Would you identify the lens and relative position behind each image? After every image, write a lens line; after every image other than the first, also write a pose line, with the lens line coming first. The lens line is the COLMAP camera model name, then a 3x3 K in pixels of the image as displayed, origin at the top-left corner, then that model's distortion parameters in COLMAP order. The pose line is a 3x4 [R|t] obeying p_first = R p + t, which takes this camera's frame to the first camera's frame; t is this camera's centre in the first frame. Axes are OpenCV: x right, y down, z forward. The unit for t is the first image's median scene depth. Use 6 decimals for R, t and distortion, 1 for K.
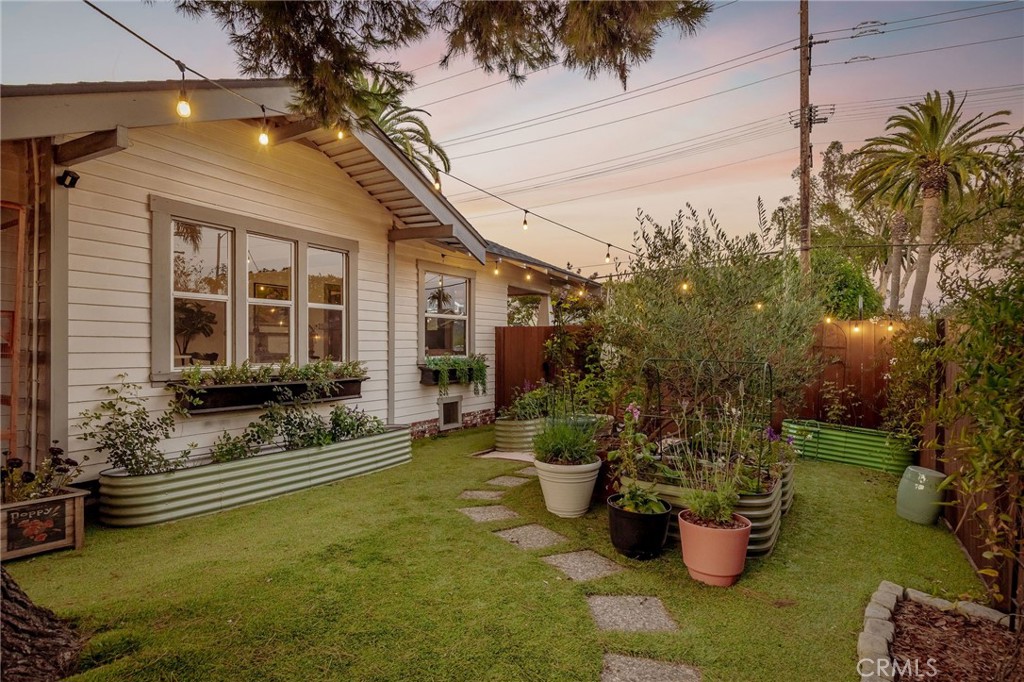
lens RADIAL K [[555.6, 0, 512.0], [0, 555.6, 341.0], [0, 0, 1]] dist [0.000019, -0.000128]
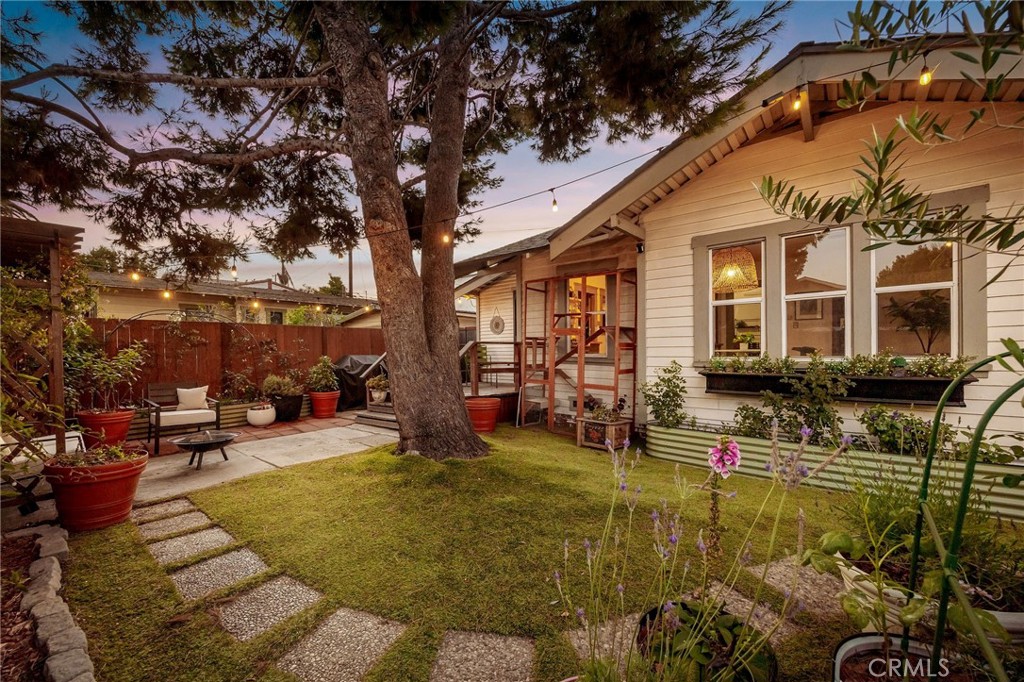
lens RADIAL K [[404.0, 0, 503.0], [0, 404.0, 355.0], [0, 0, 1]] dist [0.000627, -0.000032]
pose [[-0.186771, 0.012354, -0.982326, 0.477223], [0.029066, 0.999553, 0.007044, 0.020832], [0.981973, -0.027236, -0.187047, 0.712149]]
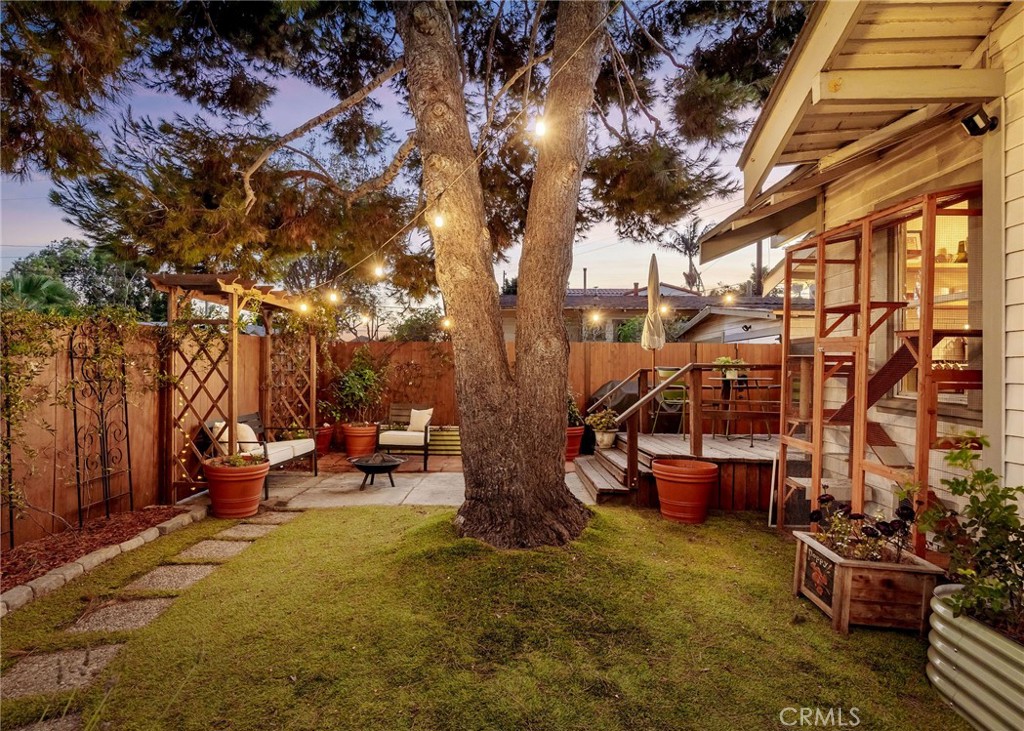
lens RADIAL K [[555.9, 0, 512.0], [0, 555.9, 365.5], [0, 0, 1]] dist [-0.005794, -0.000784]
pose [[-0.882130, -0.010514, -0.470889, 0.001122], [0.002216, 0.999647, -0.026472, 0.013483], [0.471002, -0.024395, -0.881795, 1.167691]]
